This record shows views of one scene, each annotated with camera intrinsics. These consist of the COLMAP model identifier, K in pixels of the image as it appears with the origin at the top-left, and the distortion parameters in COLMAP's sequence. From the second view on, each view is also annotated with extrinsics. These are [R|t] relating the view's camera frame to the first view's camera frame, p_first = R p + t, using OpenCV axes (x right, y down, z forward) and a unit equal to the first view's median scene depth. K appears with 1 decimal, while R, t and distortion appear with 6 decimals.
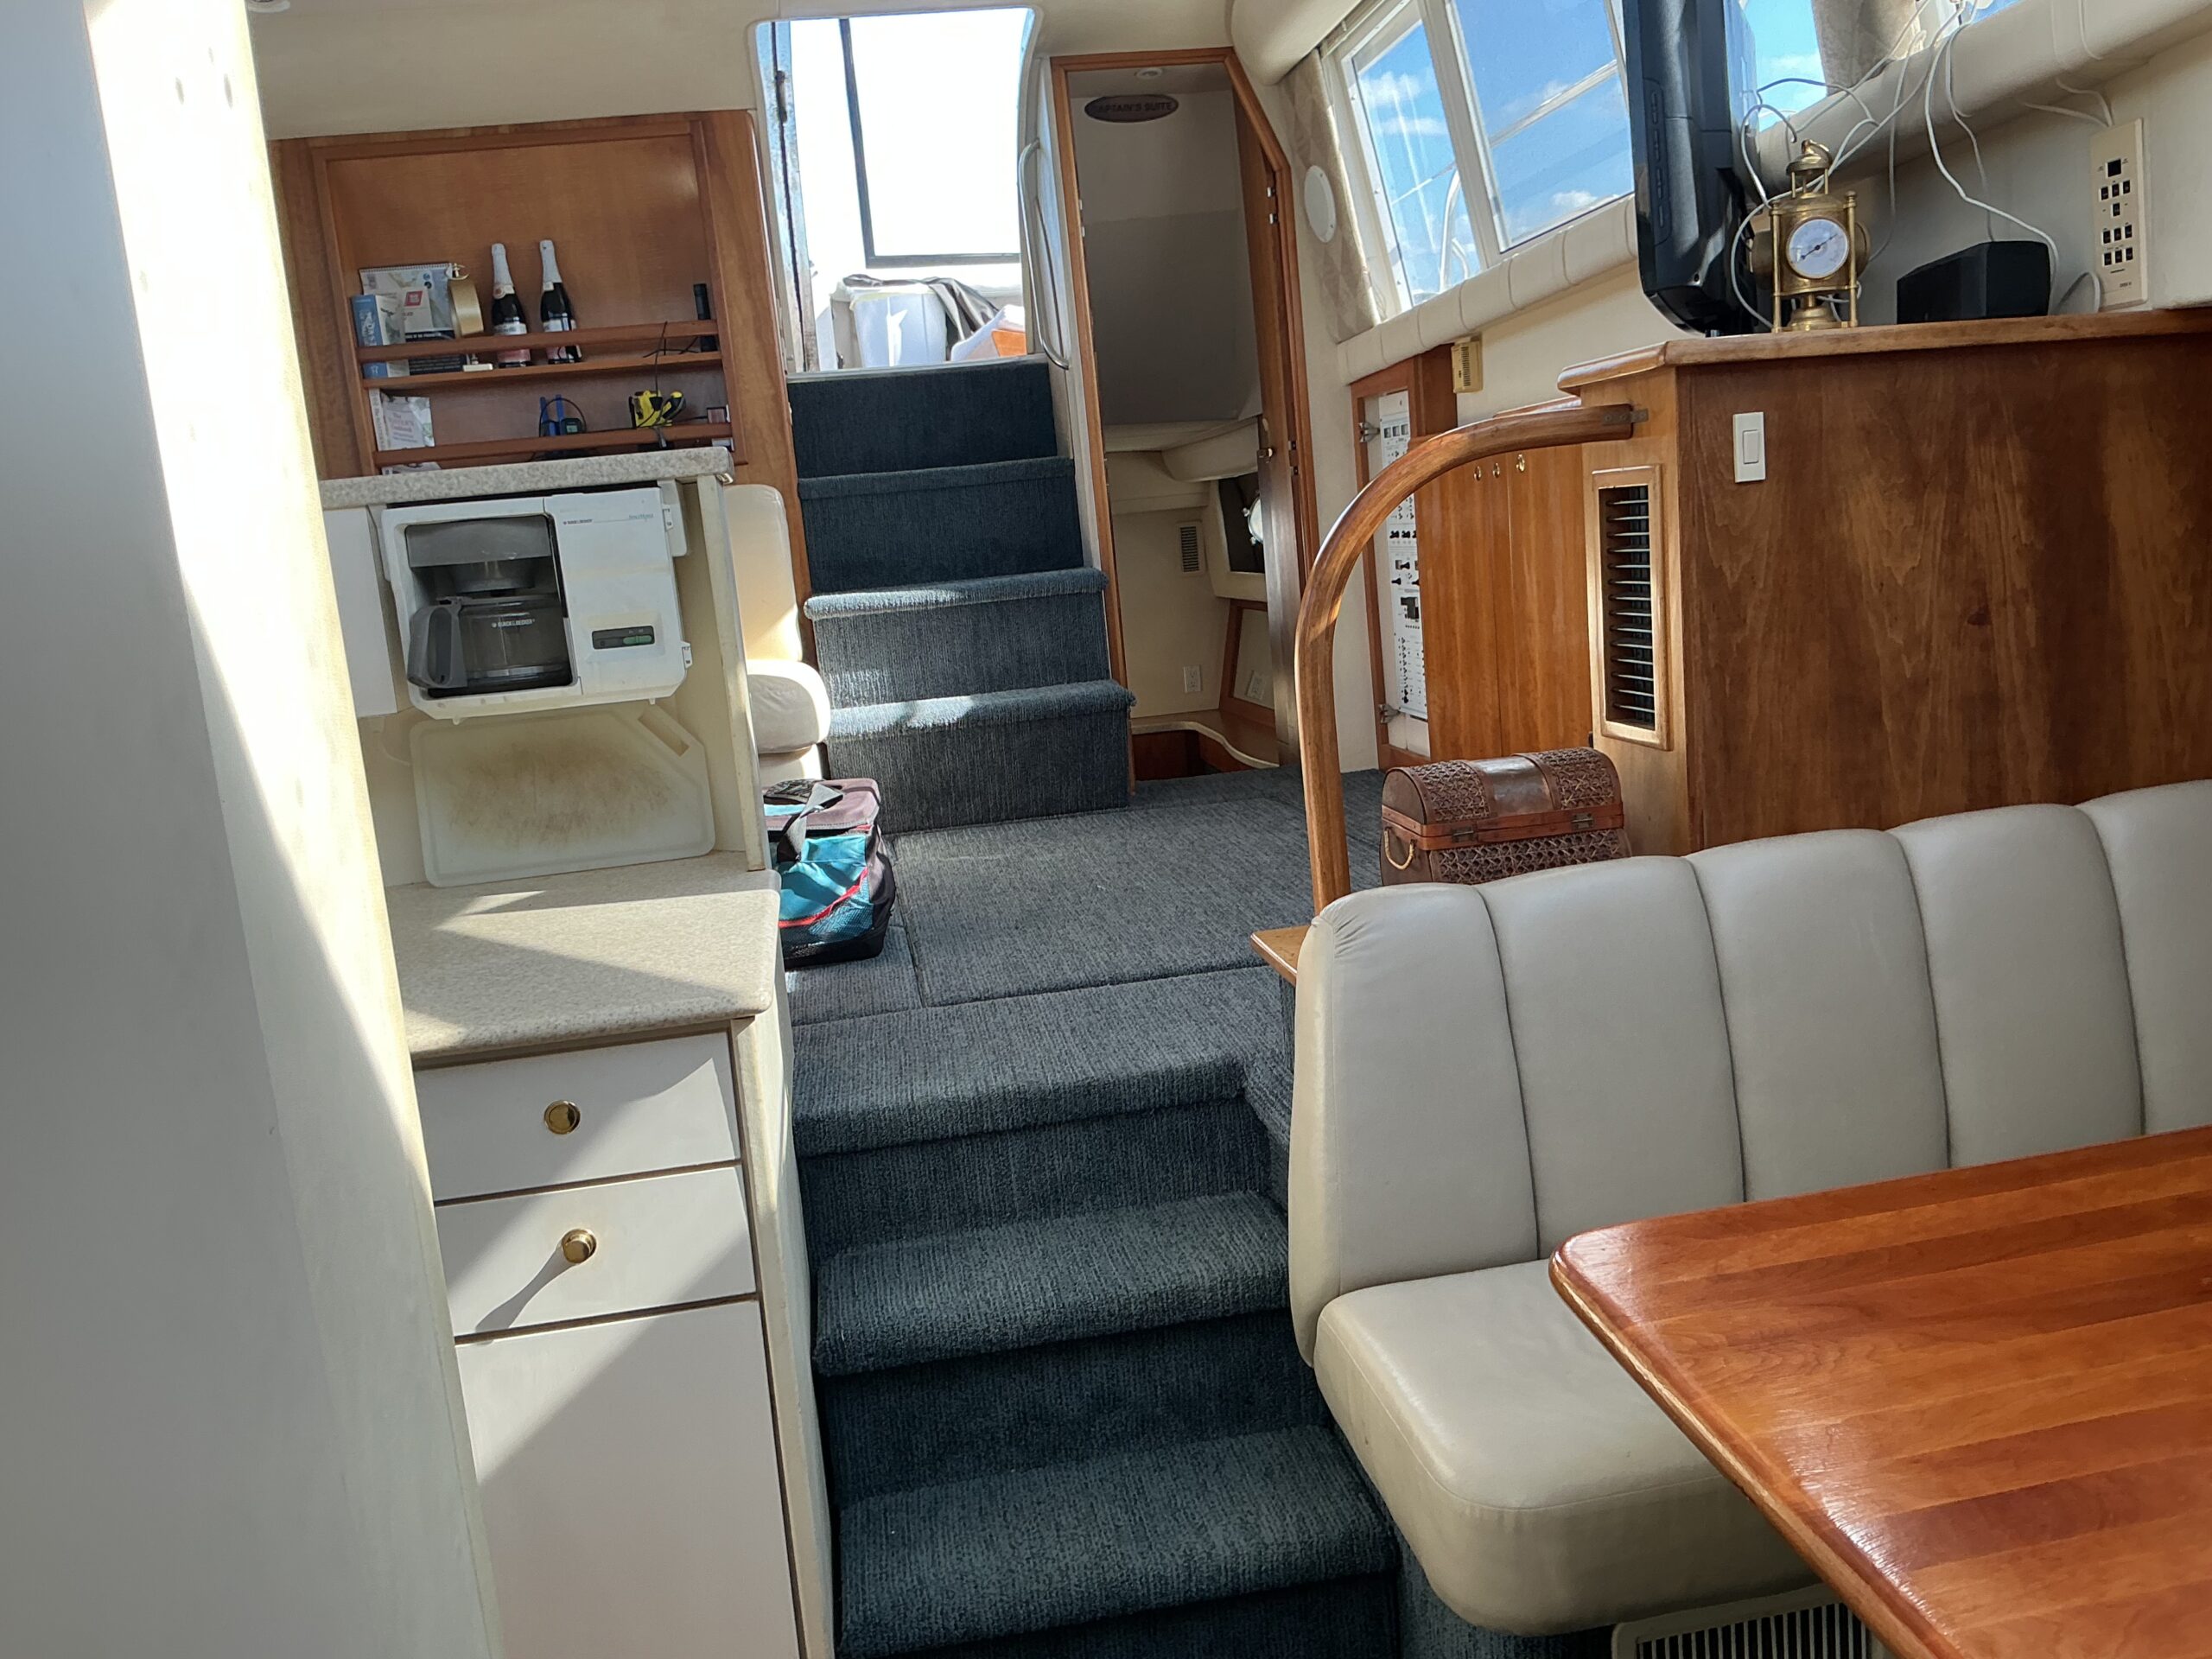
lens RADIAL K [[1871.4, 0, 1106.0], [0, 1871.4, 829.5], [0, 0, 1]] dist [0.002051, -0.004226]
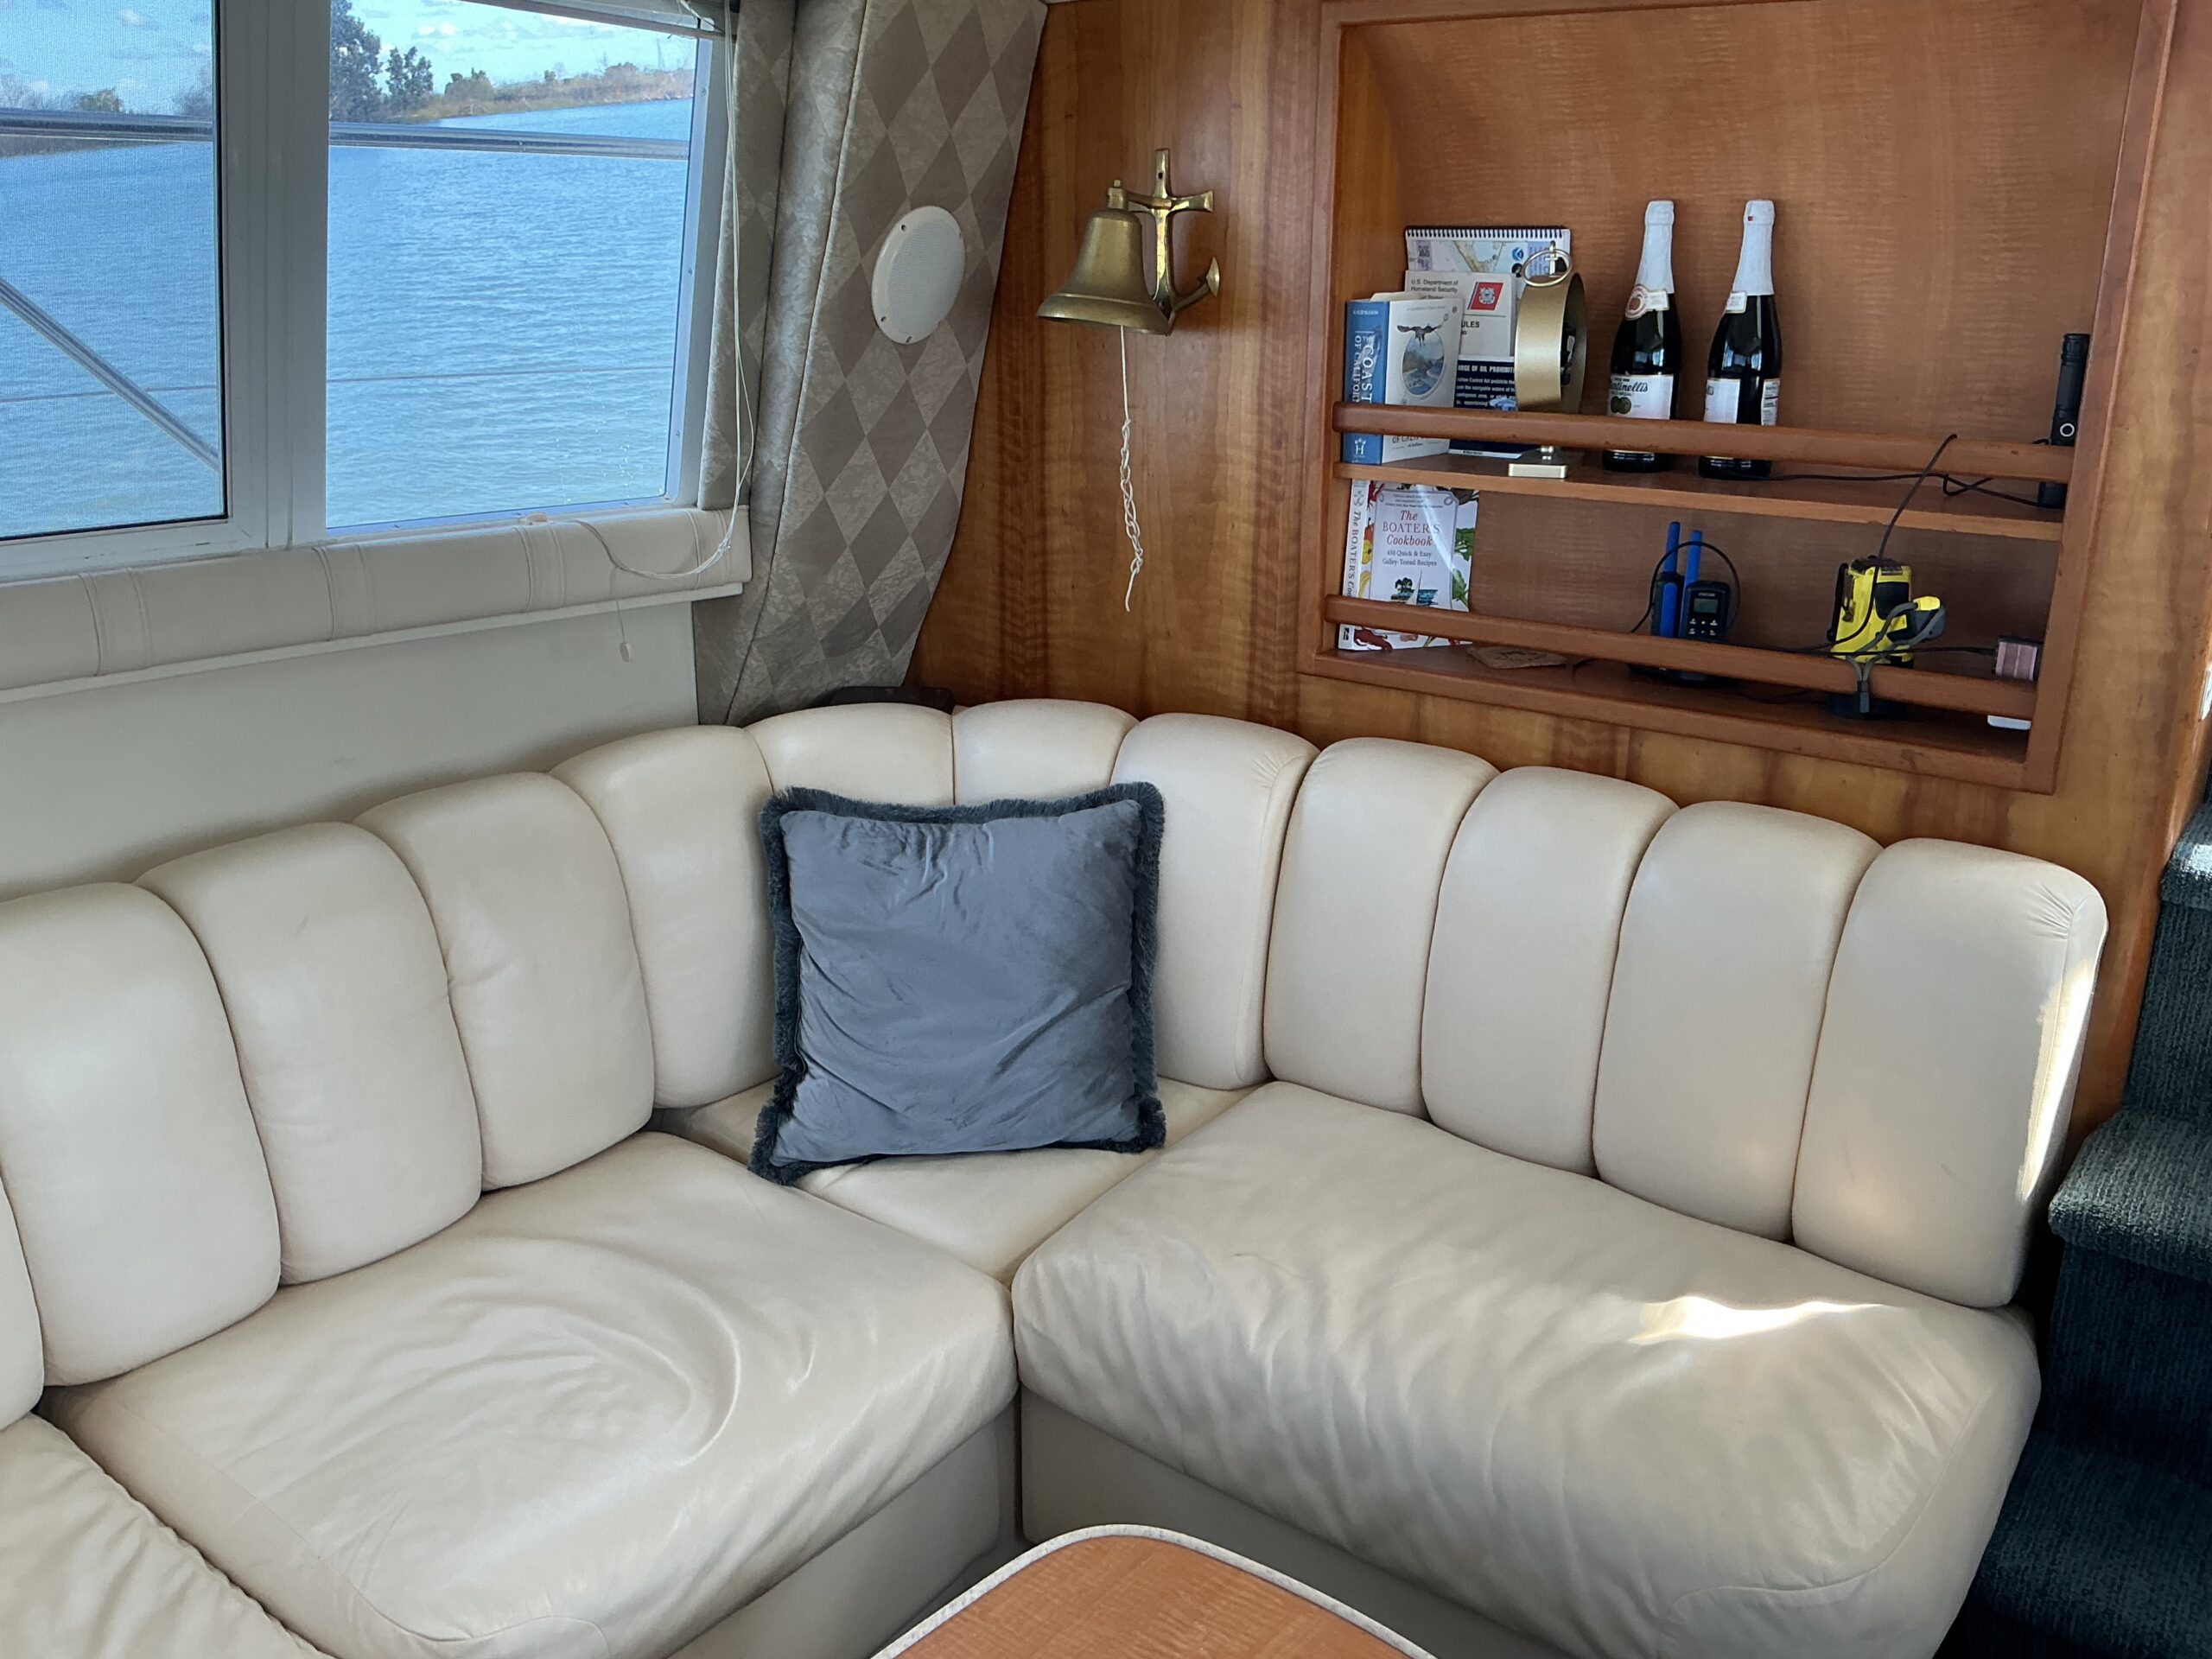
lens RADIAL K [[1871.4, 0, 1106.0], [0, 1871.4, 829.5], [0, 0, 1]] dist [0.002051, -0.004226]
pose [[0.689843, 0.317342, -0.650700, -0.061411], [-0.180769, 0.945842, 0.269638, -0.265197], [0.701027, -0.068382, 0.709848, 0.553289]]
